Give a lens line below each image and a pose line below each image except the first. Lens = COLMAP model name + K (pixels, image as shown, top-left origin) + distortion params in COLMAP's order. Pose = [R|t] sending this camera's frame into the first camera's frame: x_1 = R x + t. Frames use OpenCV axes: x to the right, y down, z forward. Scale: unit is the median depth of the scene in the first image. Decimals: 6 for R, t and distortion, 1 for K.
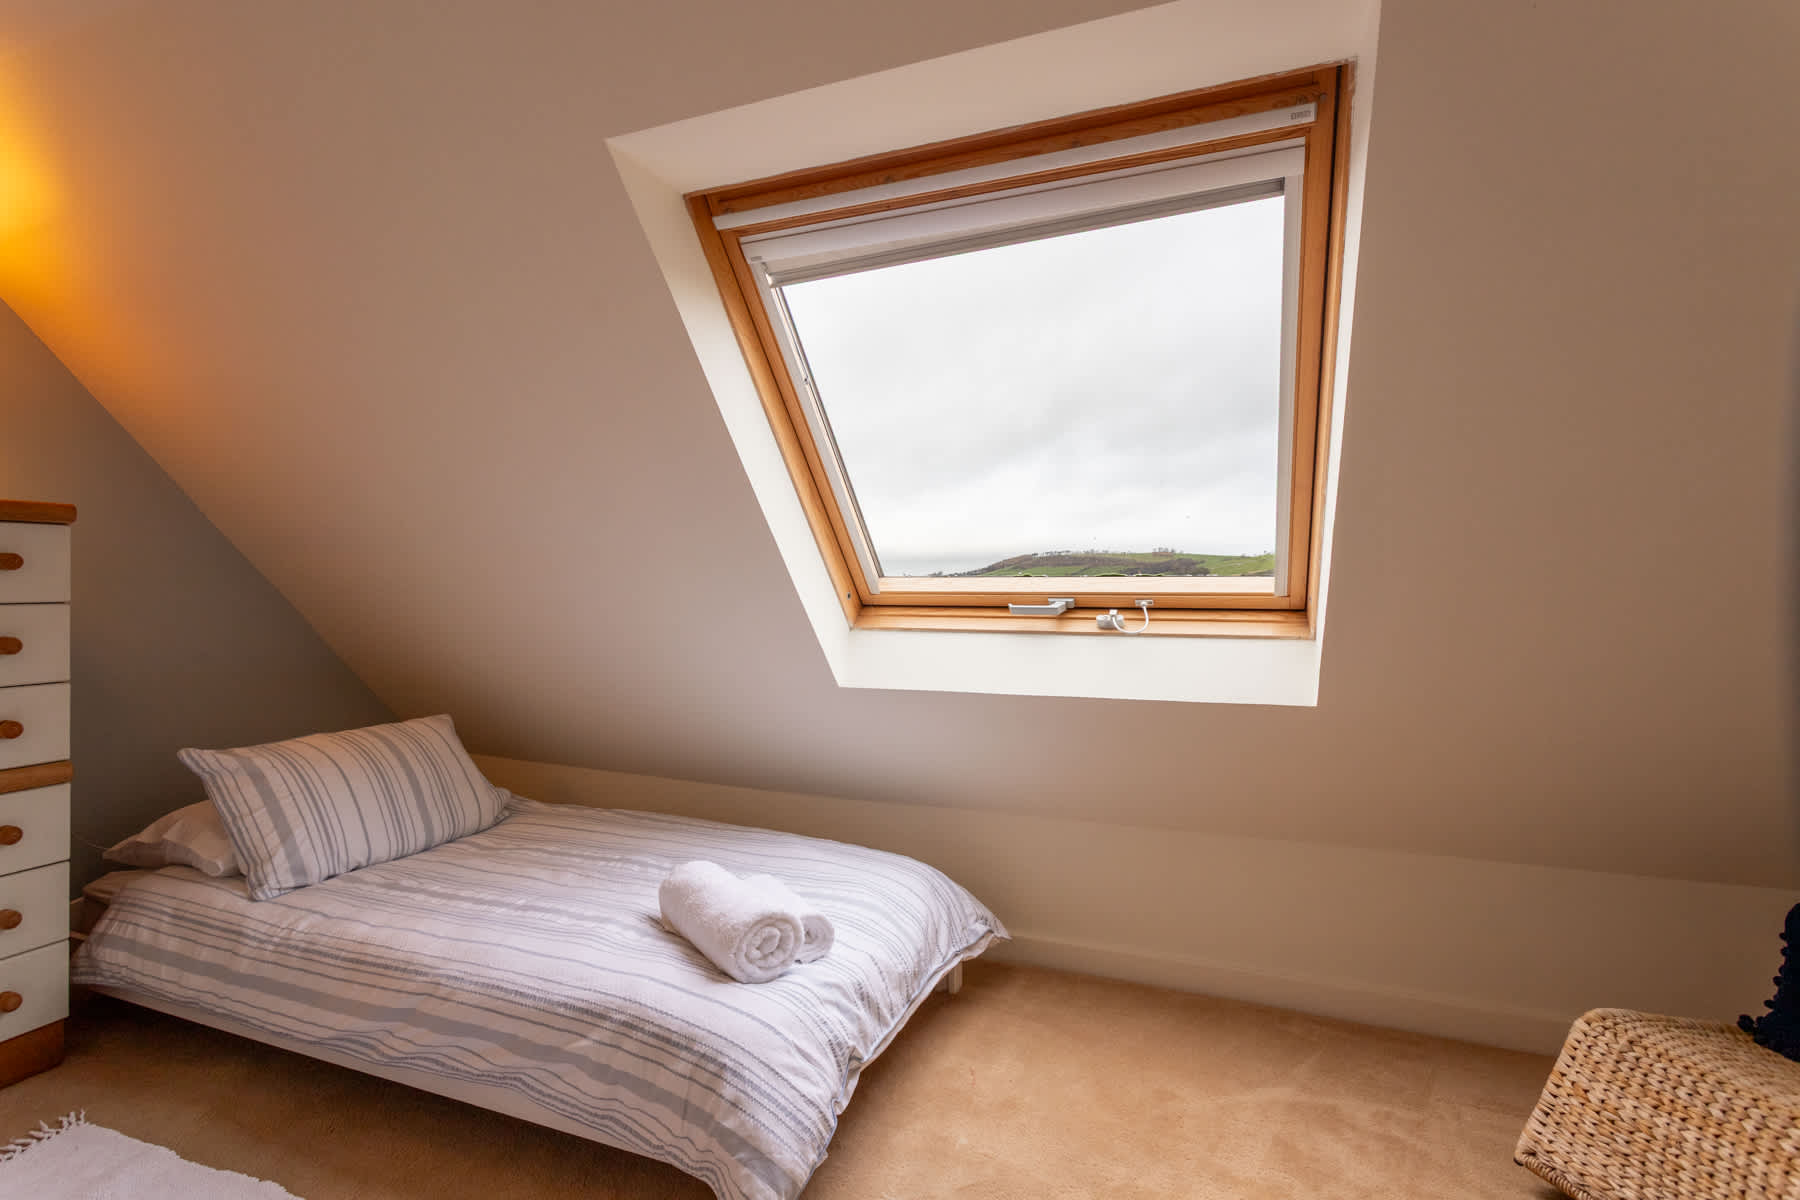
lens RADIAL K [[854.1, 0, 900.0], [0, 854.1, 600.0], [0, 0, 1]] dist [0.000981, 0.000255]
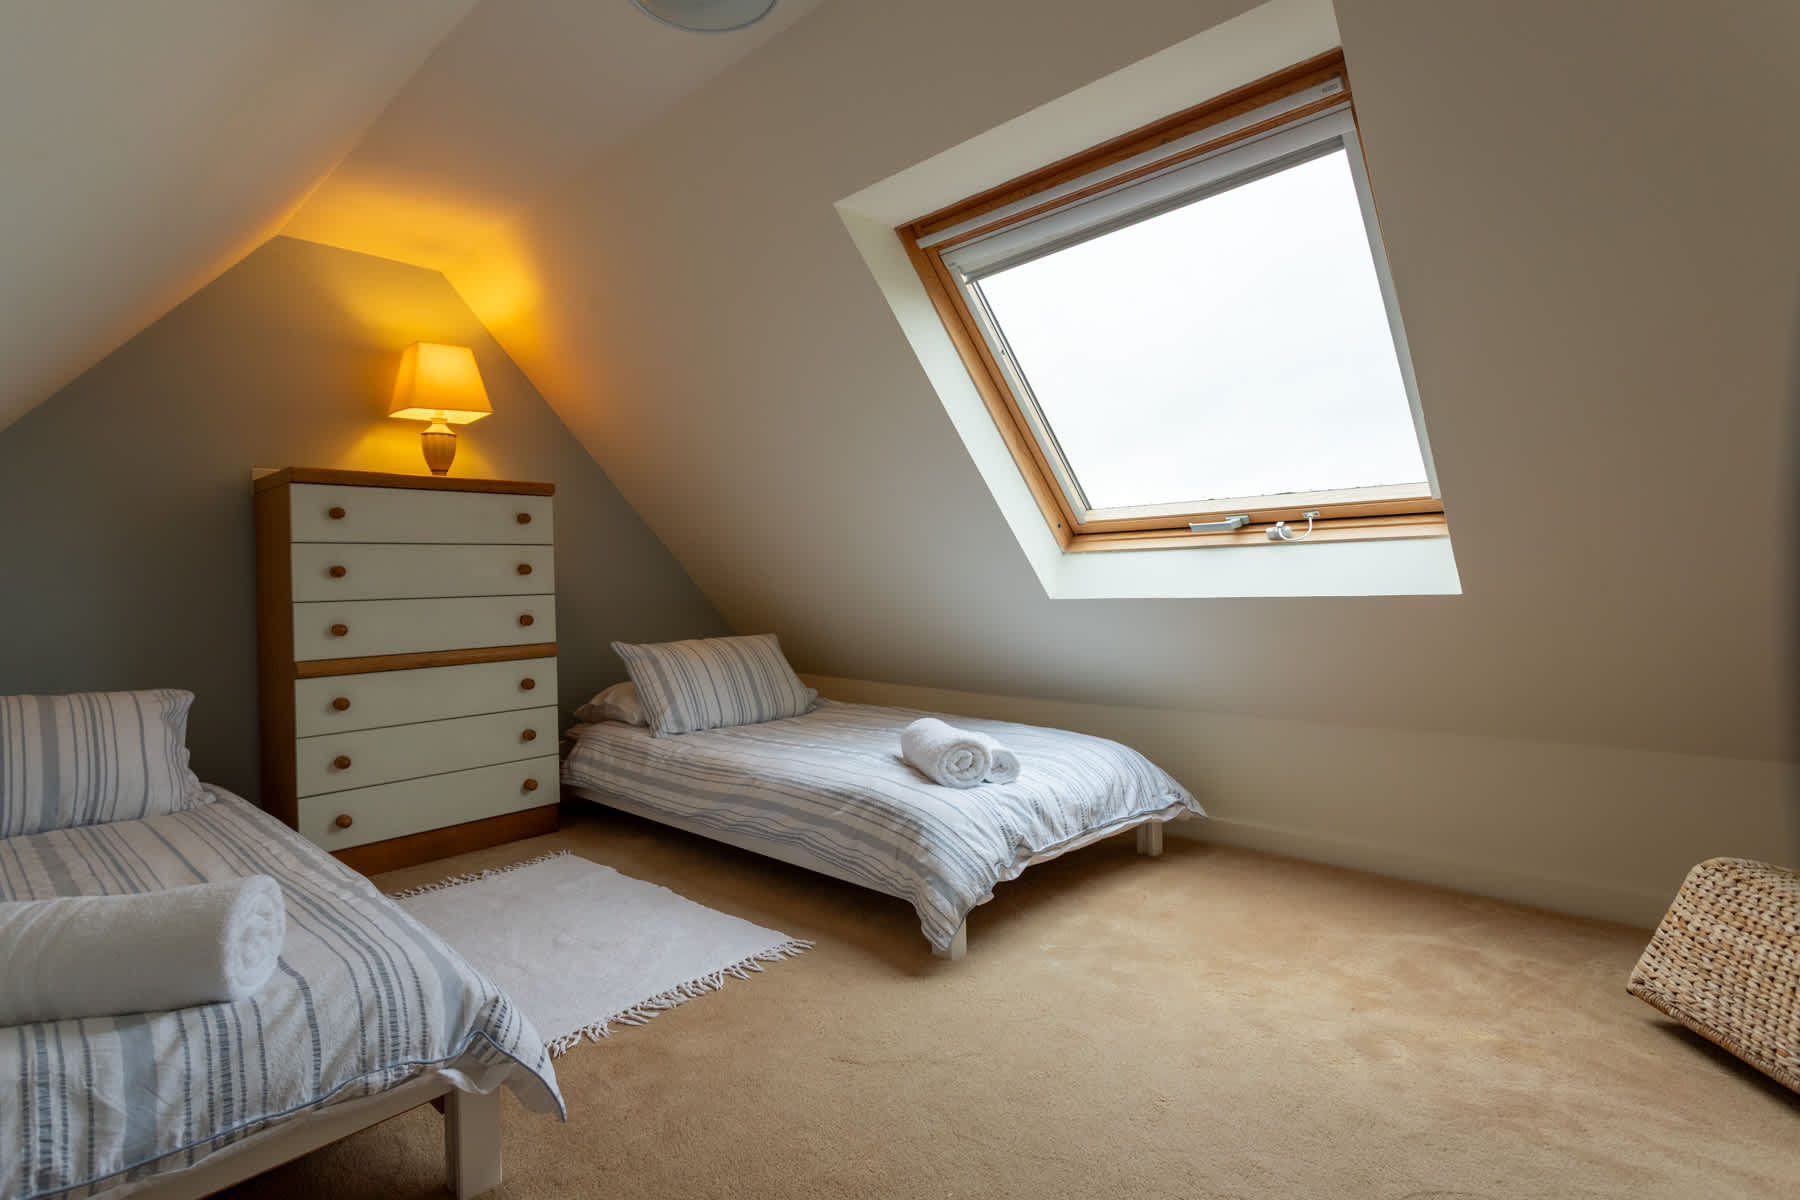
lens RADIAL K [[851.2, 0, 932.1], [0, 851.2, 587.1], [0, 0, 1]] dist [-0.009711, 0.000185]
pose [[0.942305, -0.027901, -0.333590, 0.235975], [0.028729, 0.999584, -0.002453, 0.110307], [0.333519, -0.007272, 0.942715, -0.274965]]
